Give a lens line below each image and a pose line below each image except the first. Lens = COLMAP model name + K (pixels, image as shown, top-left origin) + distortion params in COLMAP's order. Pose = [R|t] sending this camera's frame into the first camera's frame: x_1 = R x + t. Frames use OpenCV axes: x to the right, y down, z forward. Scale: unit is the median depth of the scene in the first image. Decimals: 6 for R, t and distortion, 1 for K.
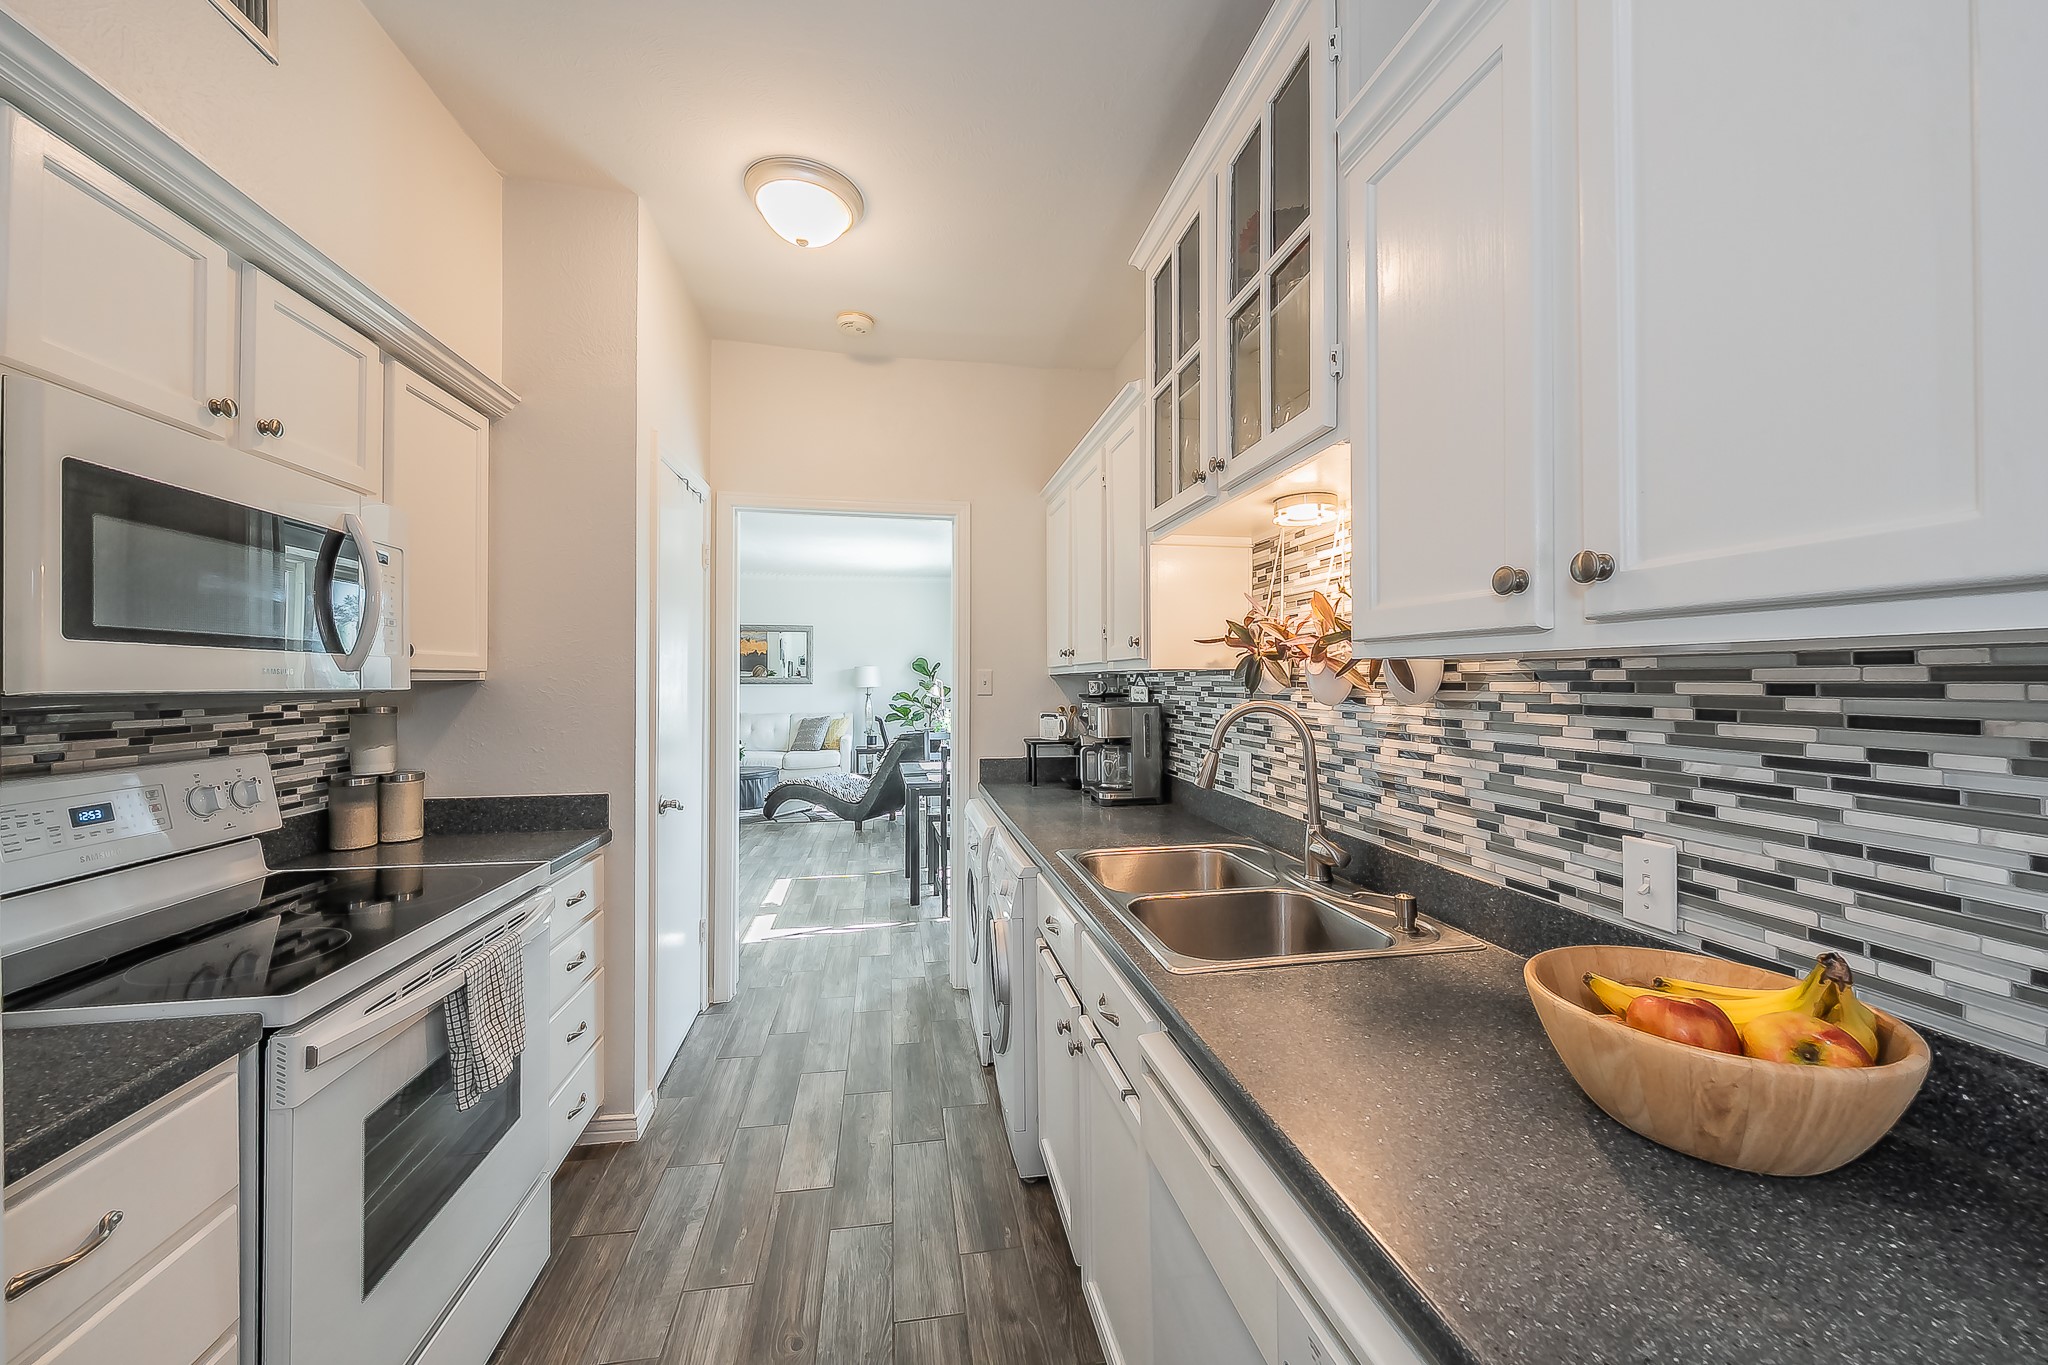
lens RADIAL K [[776.7, 0, 1033.9], [0, 776.7, 674.2], [0, 0, 1]] dist [-0.002889, -0.000206]
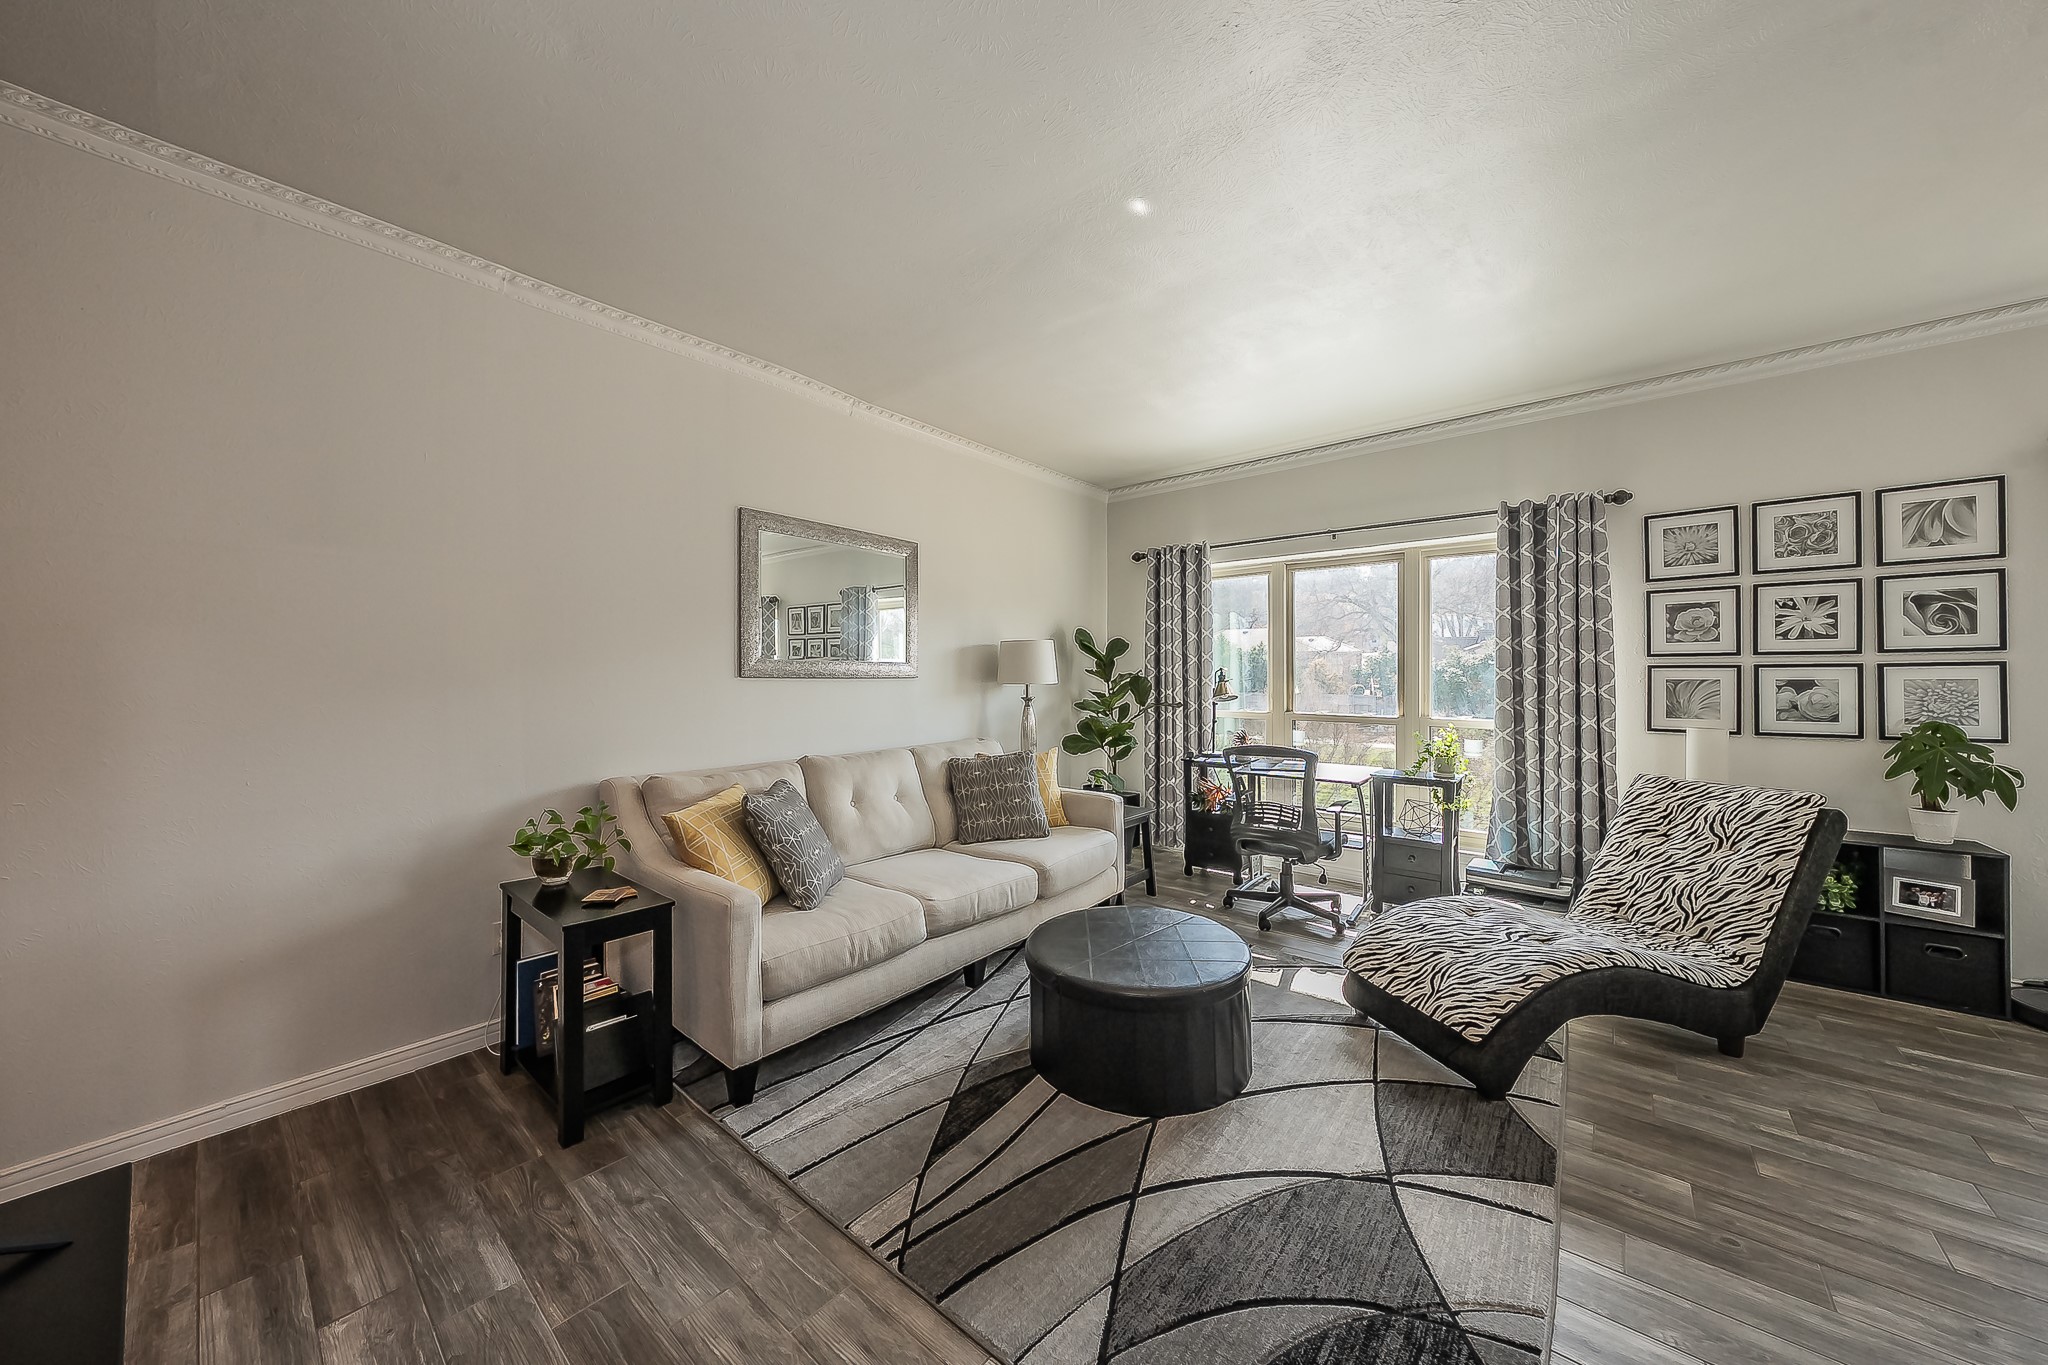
lens RADIAL K [[714.8, 0, 1025.1], [0, 714.8, 674.8], [0, 0, 1]] dist [-0.005476, 0.000203]
pose [[0.768233, -0.000165, 0.640170, -2.410096], [-0.002749, 0.999990, 0.003556, 0.046581], [-0.640164, -0.004492, 0.768225, 3.187627]]
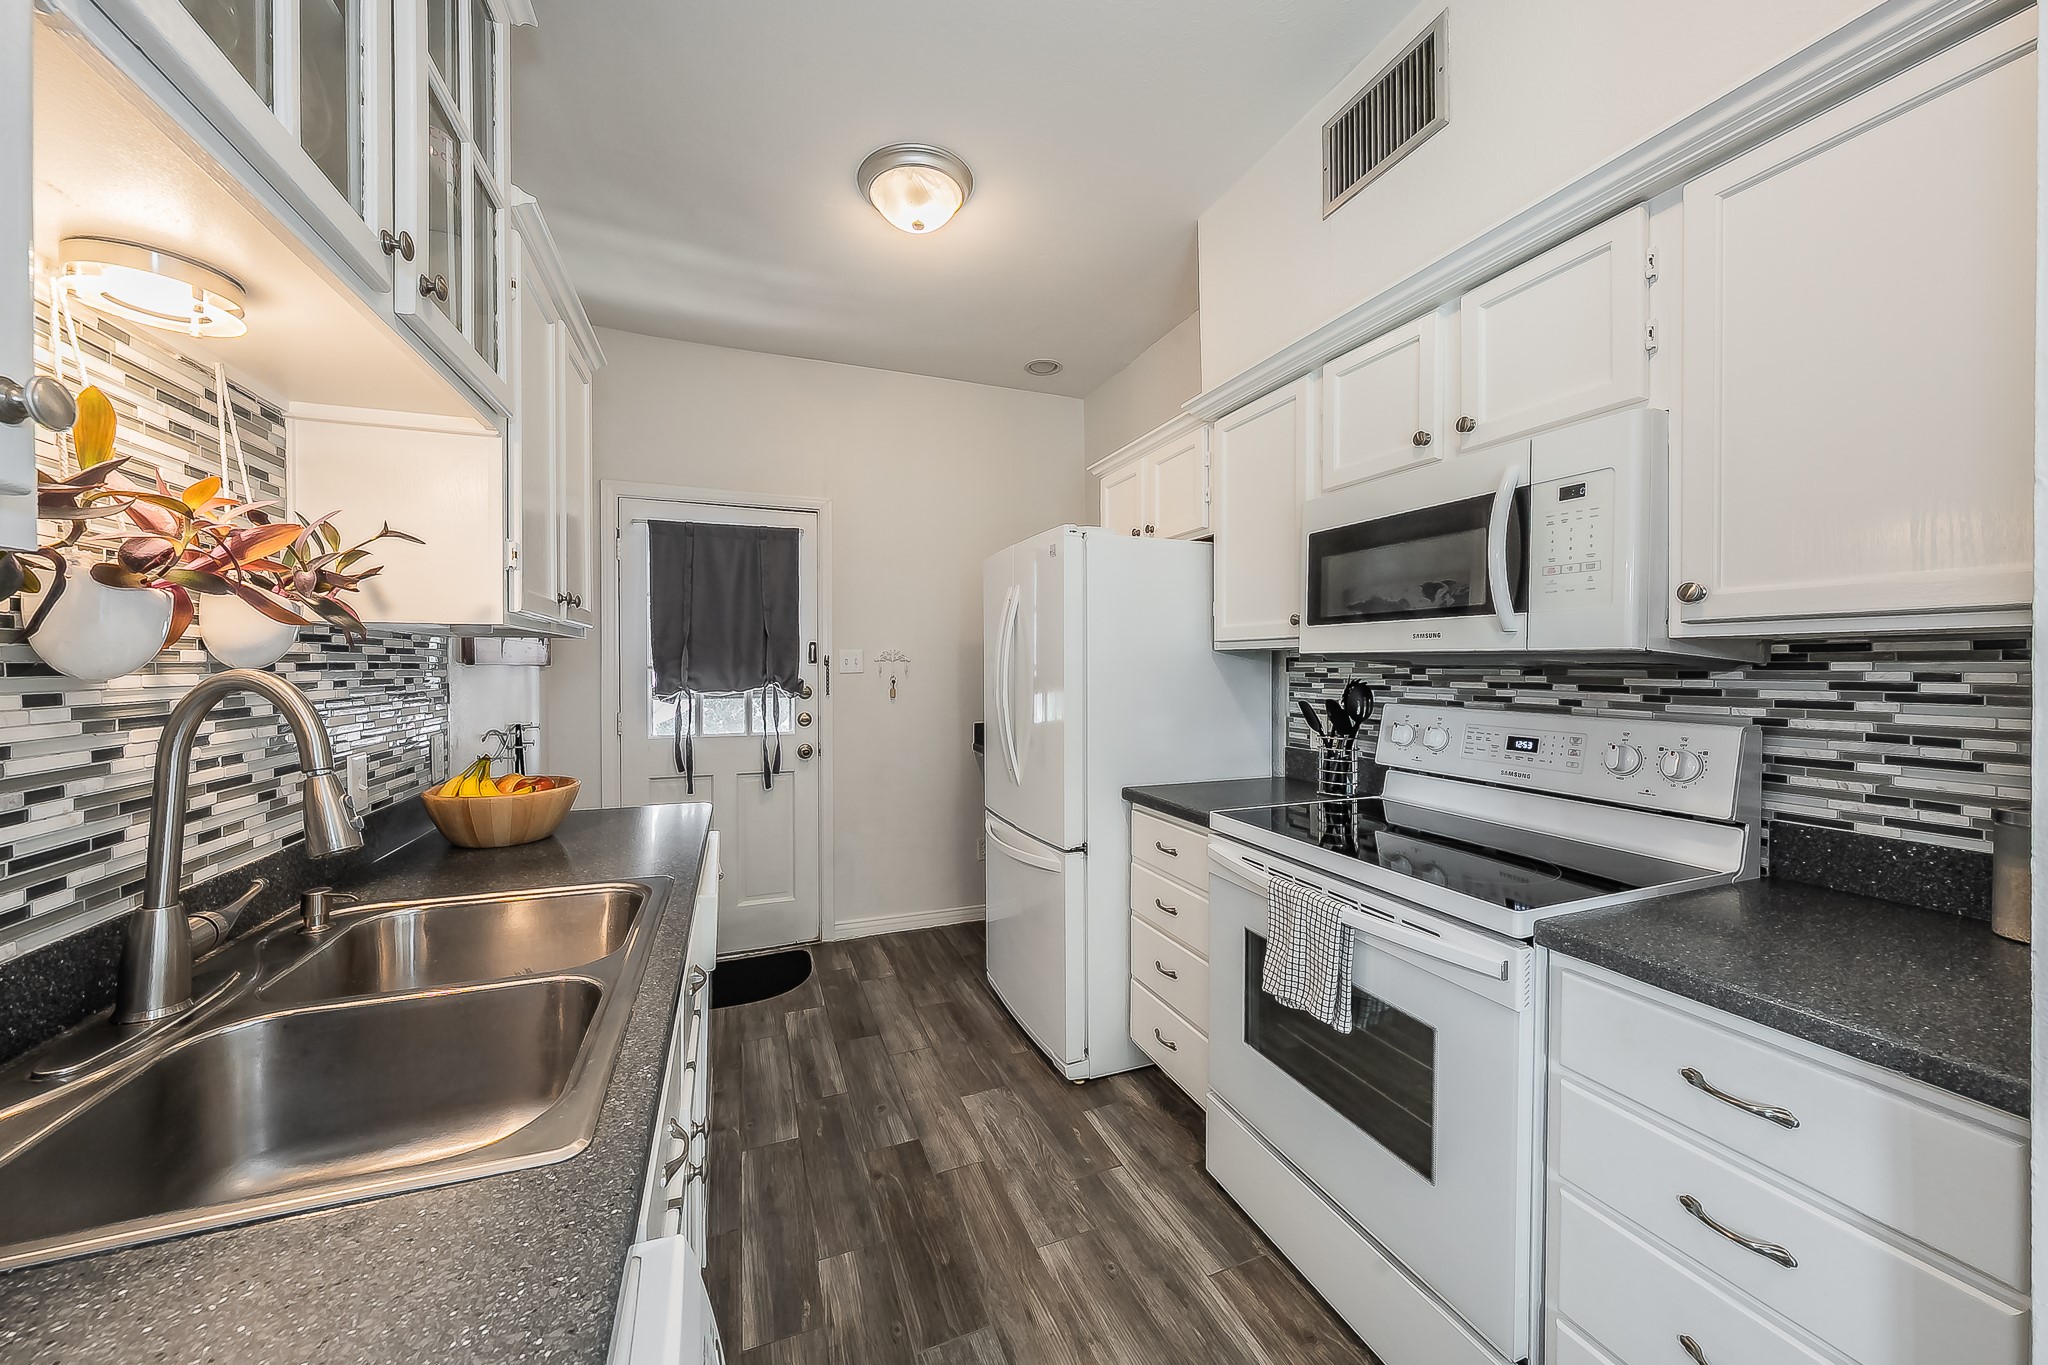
lens RADIAL K [[723.0, 0, 1037.2], [0, 723.0, 672.5], [0, 0, 1]] dist [-0.006991, -0.000057]
pose [[-0.979763, 0.005210, -0.200093, -0.095312], [0.004307, 0.999979, 0.004944, 0.030571], [0.200115, 0.003982, -0.979764, 1.305231]]
